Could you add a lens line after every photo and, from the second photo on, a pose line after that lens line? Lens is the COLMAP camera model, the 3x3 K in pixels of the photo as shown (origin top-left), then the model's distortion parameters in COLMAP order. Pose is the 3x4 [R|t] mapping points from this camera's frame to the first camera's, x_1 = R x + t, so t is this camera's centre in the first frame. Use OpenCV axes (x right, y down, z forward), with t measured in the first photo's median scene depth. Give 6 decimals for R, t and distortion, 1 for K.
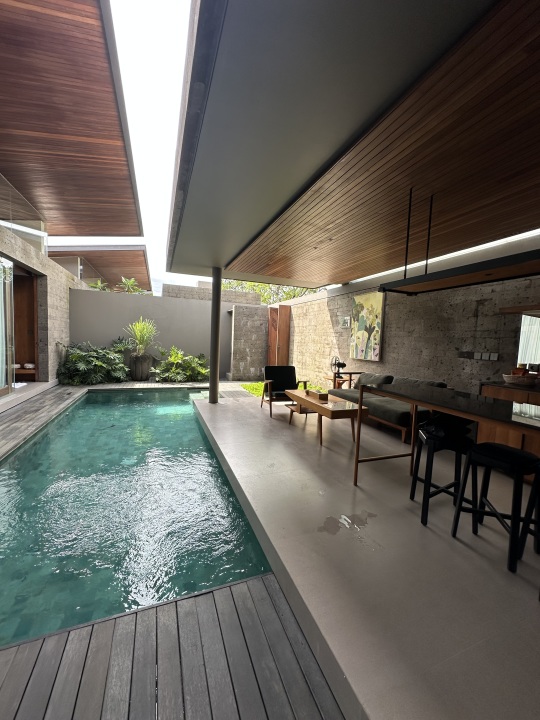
lens RADIAL K [[285.4, 0, 270.2], [0, 285.4, 360.5], [0, 0, 1]] dist [-0.003143, -0.000244]
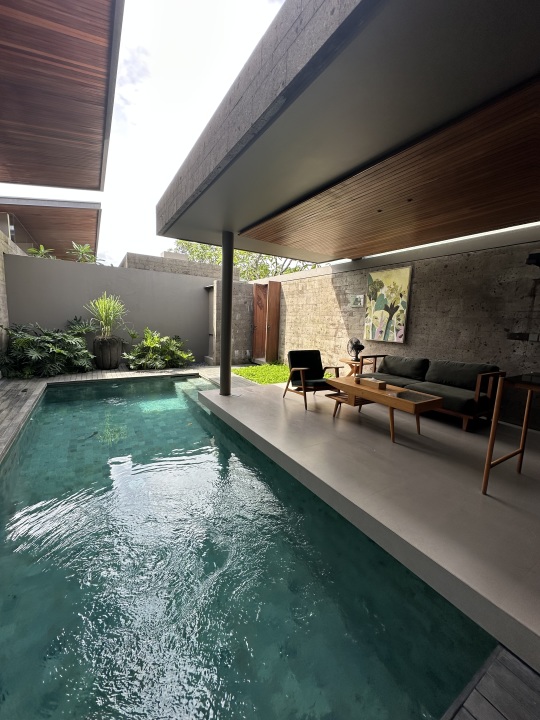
lens RADIAL K [[285.4, 0, 270.6], [0, 285.4, 360.5], [0, 0, 1]] dist [-0.003143, -0.000244]
pose [[0.982754, -0.029412, 0.182565, -0.228113], [0.015709, 0.996980, 0.076054, -0.017986], [-0.184250, -0.071874, 0.980248, 0.146681]]
